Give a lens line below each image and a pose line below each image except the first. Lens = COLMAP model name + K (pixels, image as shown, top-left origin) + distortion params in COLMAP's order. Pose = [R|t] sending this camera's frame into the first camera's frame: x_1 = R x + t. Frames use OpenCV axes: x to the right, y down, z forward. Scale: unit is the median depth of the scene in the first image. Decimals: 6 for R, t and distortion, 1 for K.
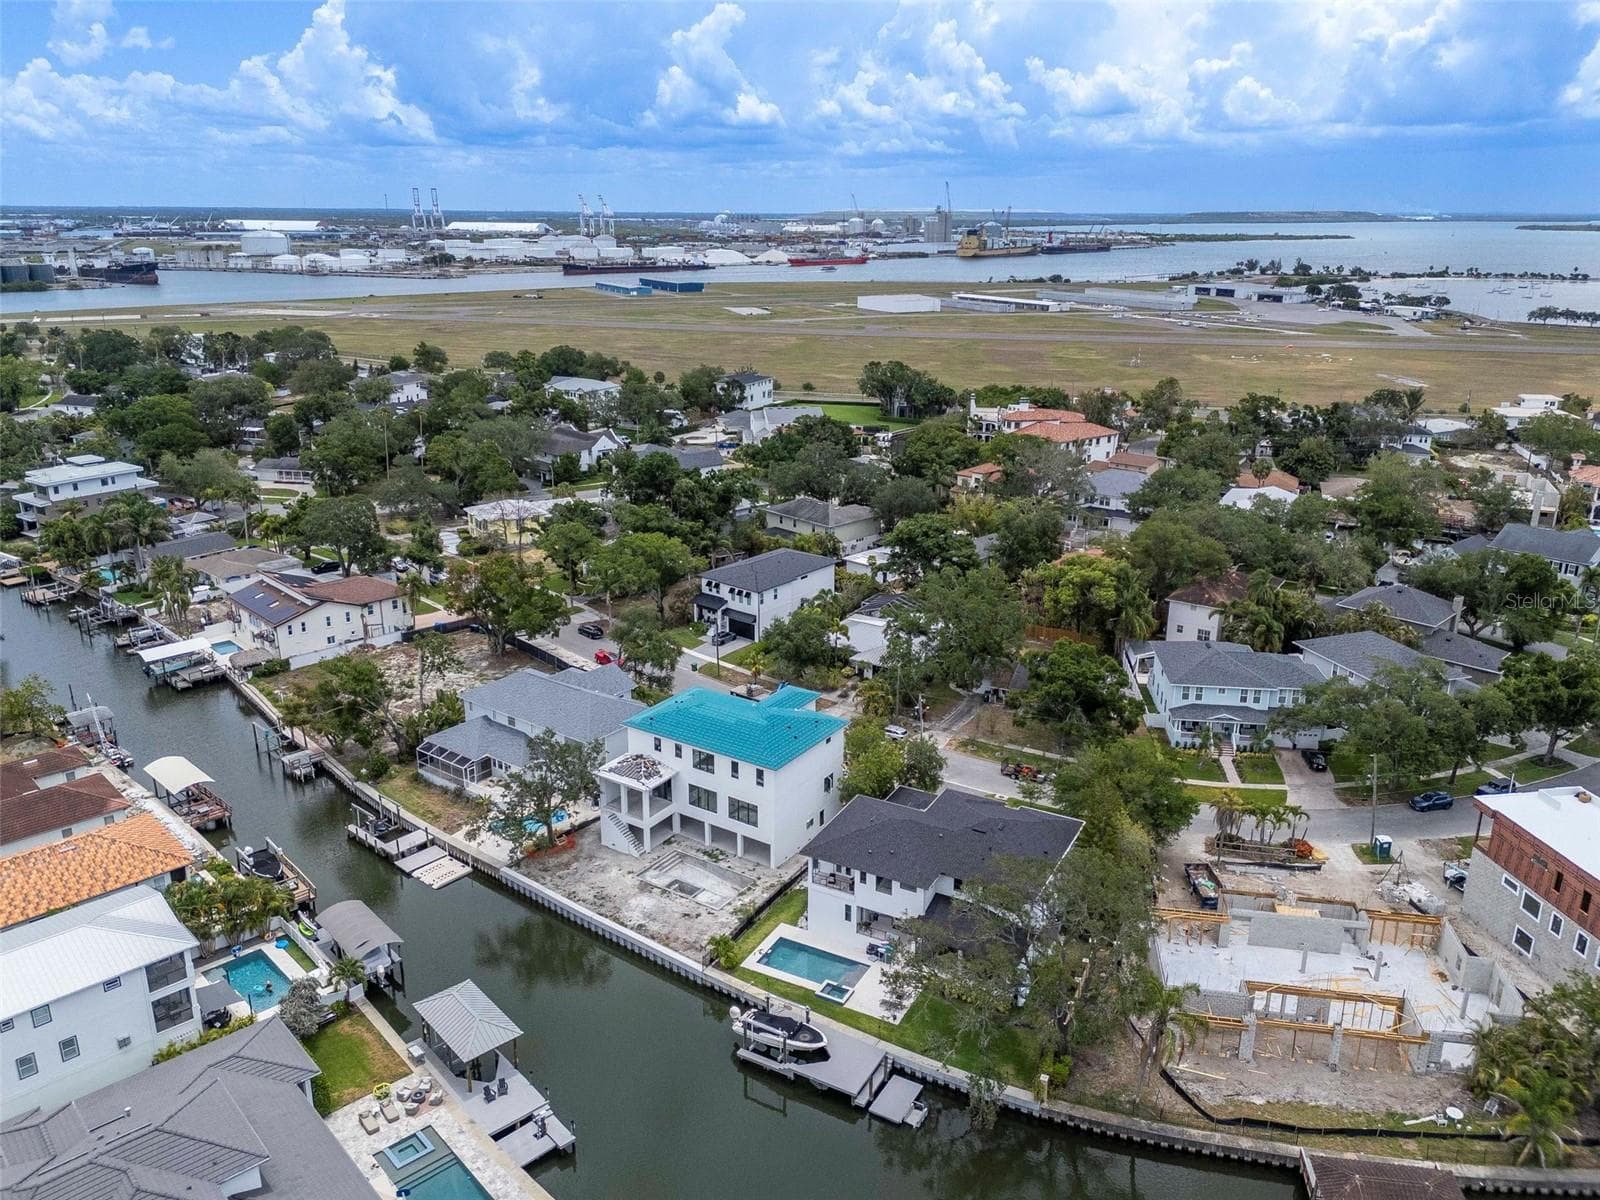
lens RADIAL K [[1166.0, 0, 800.0], [0, 1166.0, 600.0], [0, 0, 1]] dist [0.078300, -0.093217]
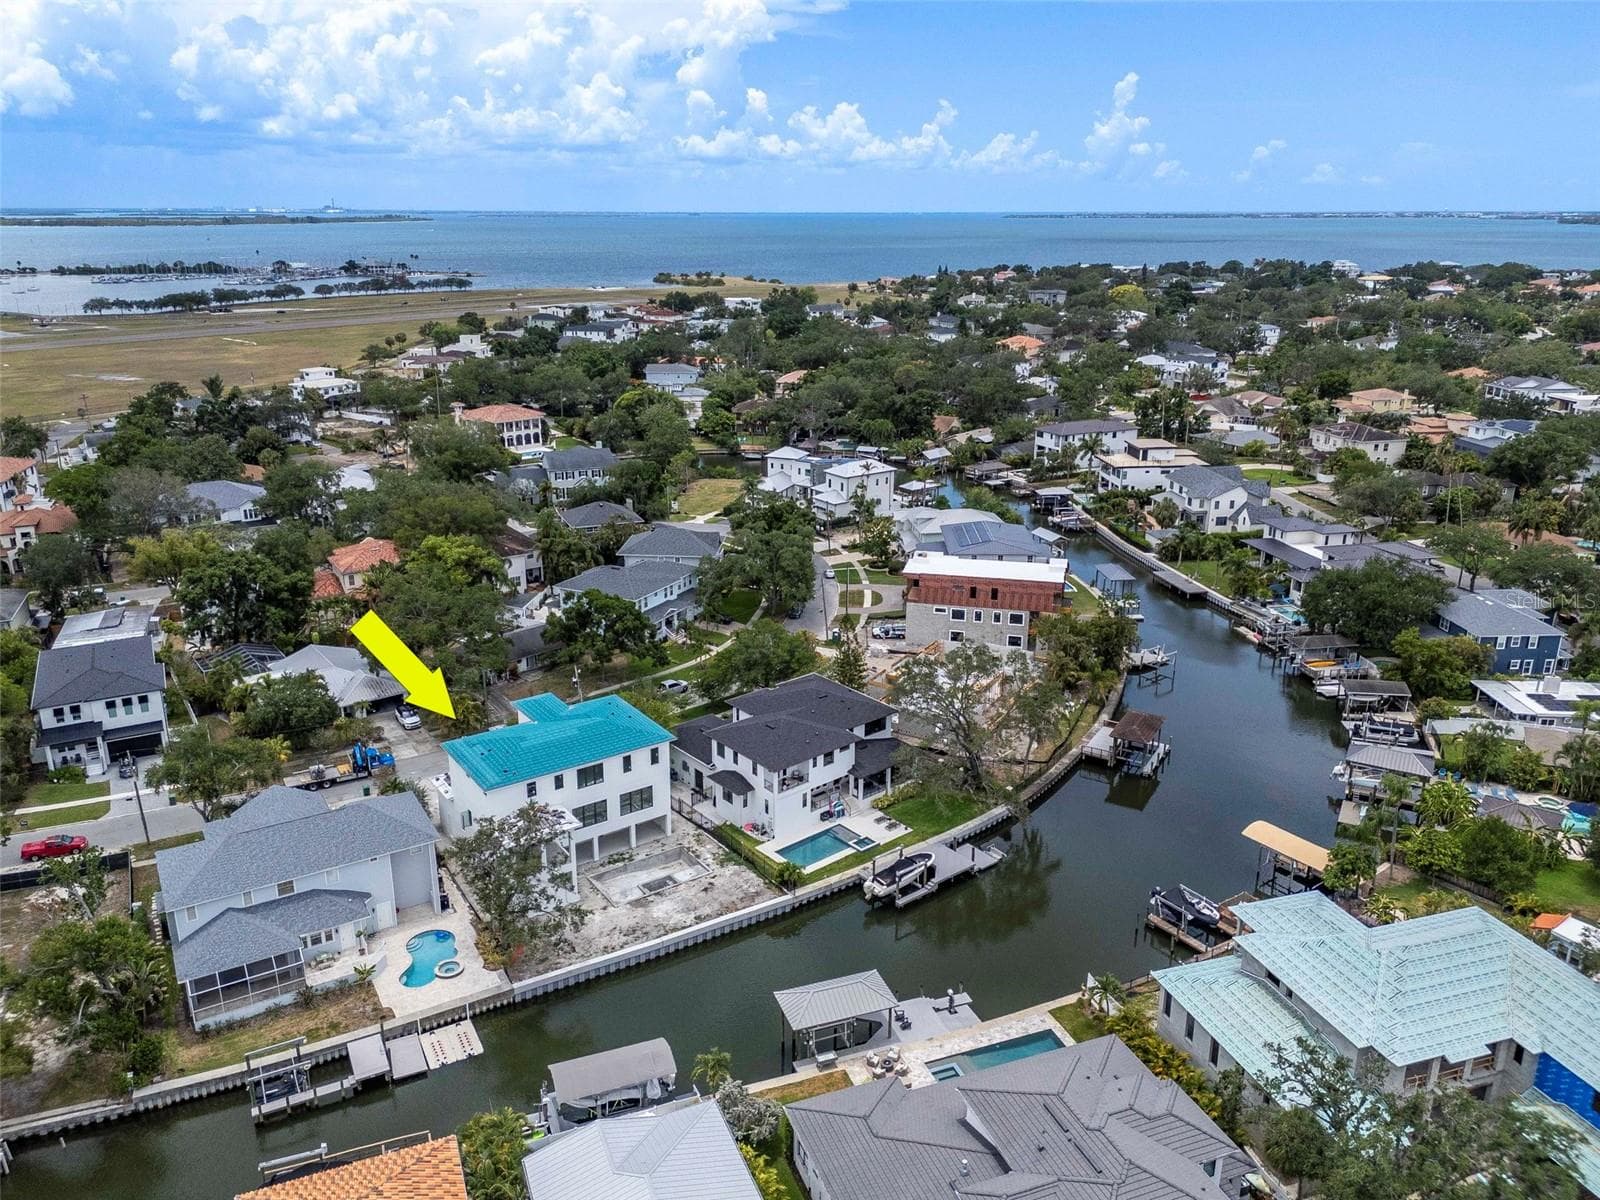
lens RADIAL K [[1166.0, 0, 800.0], [0, 1166.0, 600.0], [0, 0, 1]] dist [0.078300, -0.093217]
pose [[0.376068, -0.294002, 0.878712, -0.827490], [0.289508, 0.938132, 0.189981, -0.133813], [-0.880203, 0.182949, 0.437918, 0.387464]]
